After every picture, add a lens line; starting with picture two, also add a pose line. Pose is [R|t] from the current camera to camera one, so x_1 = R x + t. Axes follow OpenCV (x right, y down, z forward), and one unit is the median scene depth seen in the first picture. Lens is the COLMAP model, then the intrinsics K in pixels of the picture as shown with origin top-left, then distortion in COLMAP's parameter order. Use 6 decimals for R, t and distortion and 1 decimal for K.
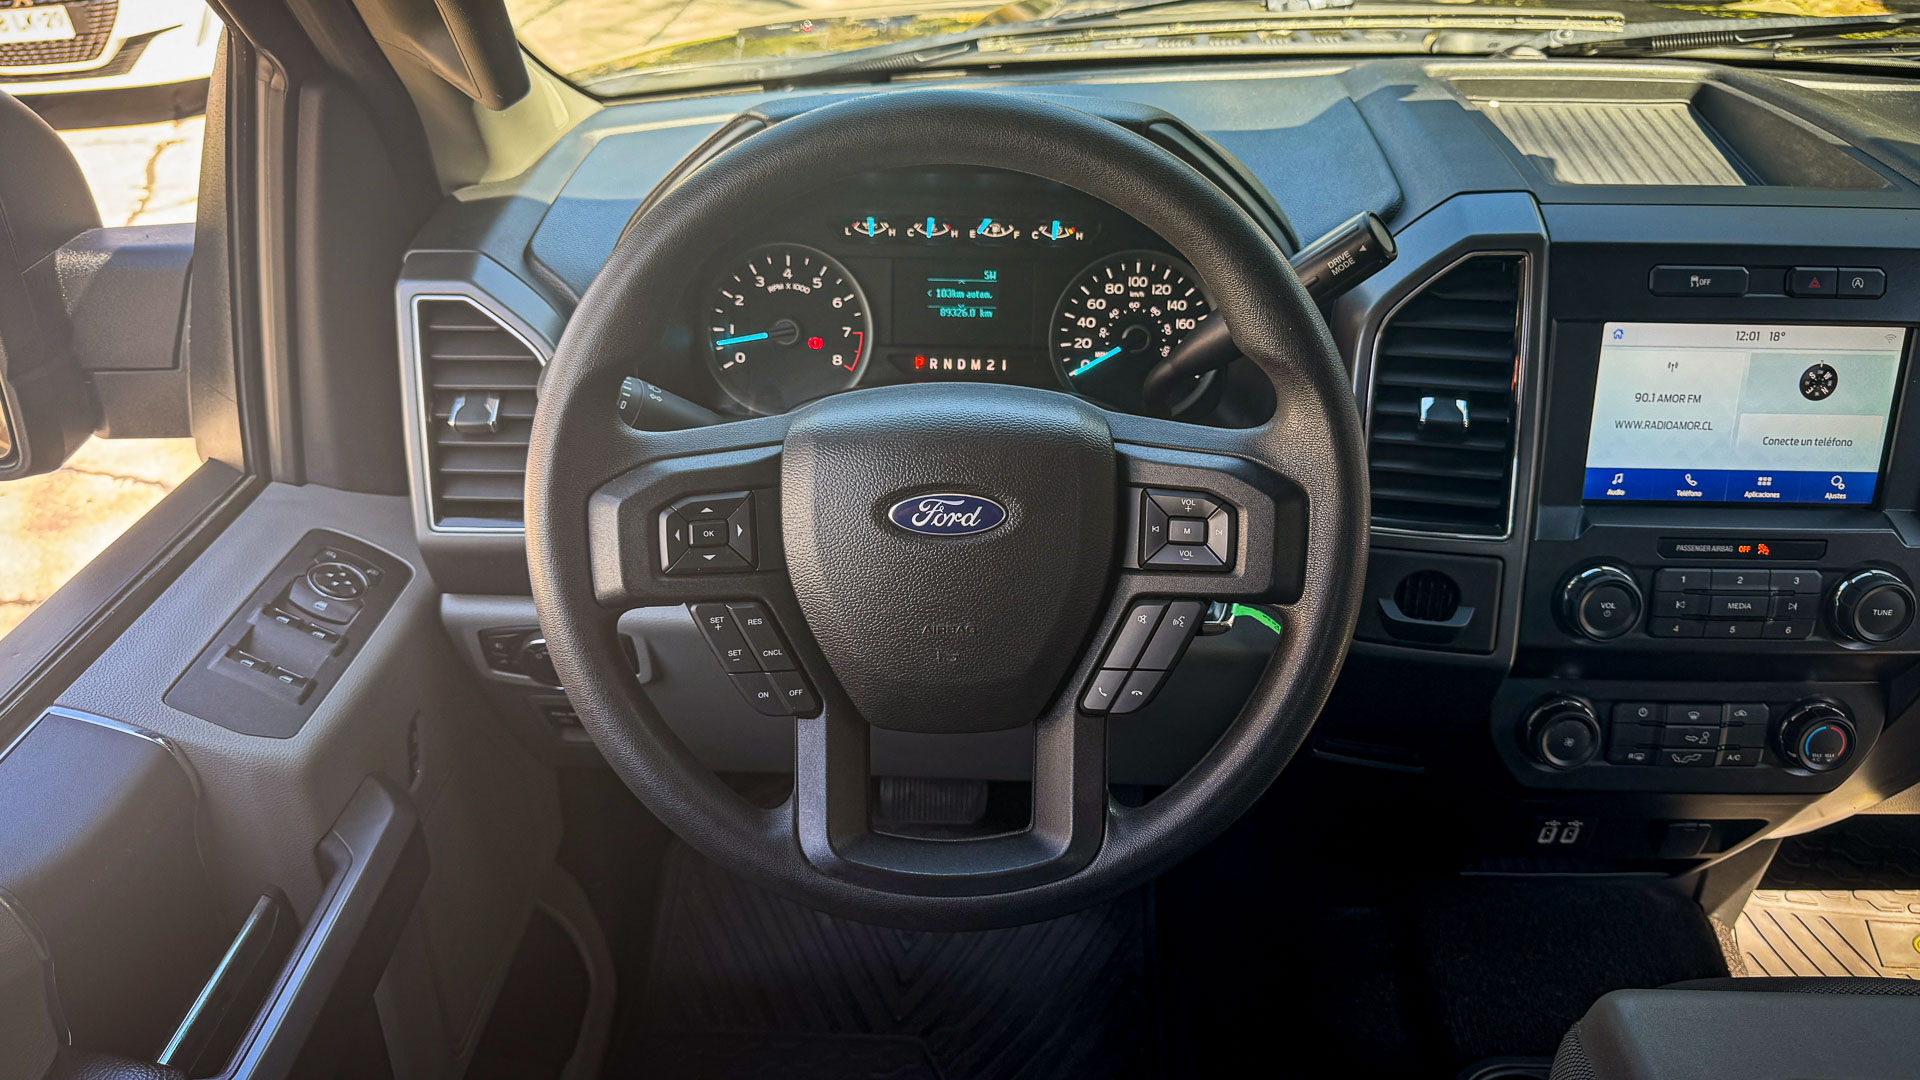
lens RADIAL K [[1397.1, 0, 975.0], [0, 1397.1, 552.5], [0, 0, 1]] dist [0.112444, -0.189184]
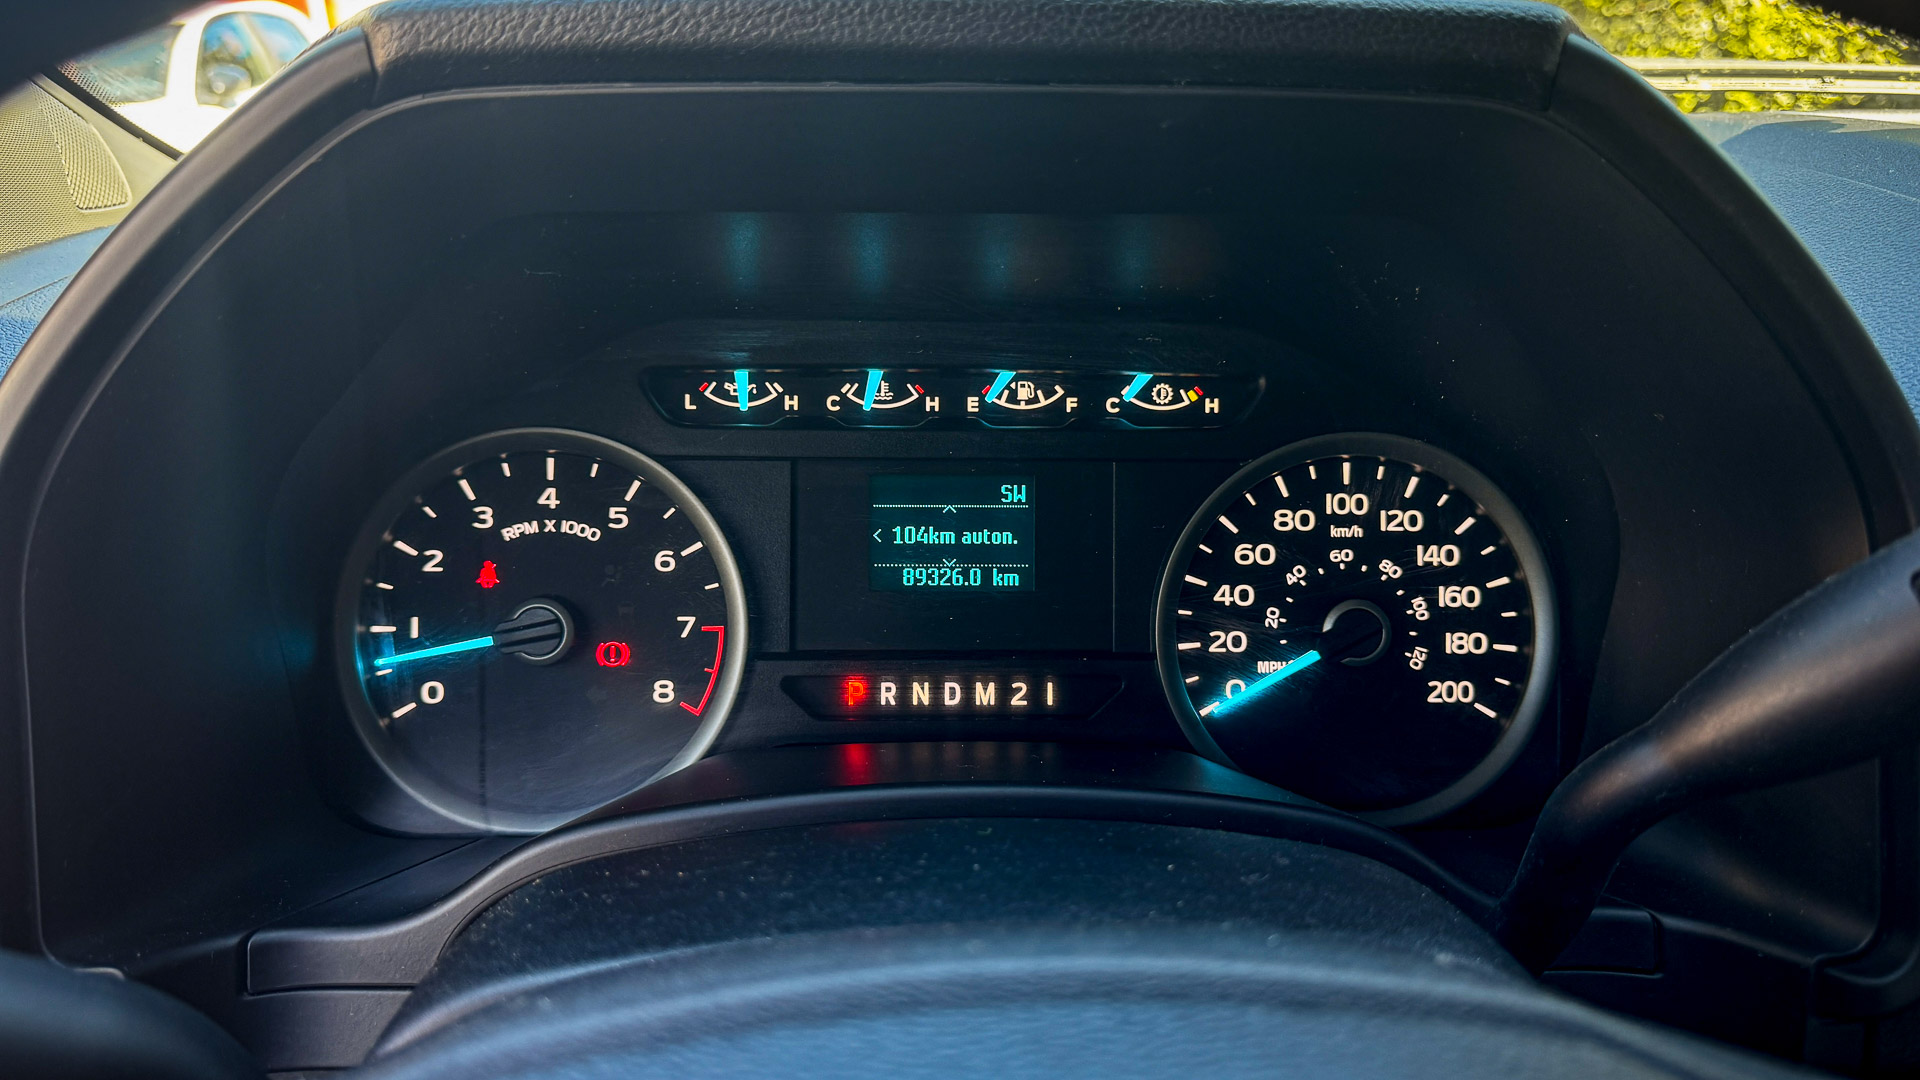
lens RADIAL K [[1381.9, 0, 960.1], [0, 1381.9, 535.3], [0, 0, 1]] dist [0.109135, -0.181151]
pose [[0.999006, -0.015936, 0.041619, -0.027223], [0.022818, 0.985089, -0.170523, -0.122454], [-0.038281, 0.171303, 0.984474, 0.633426]]
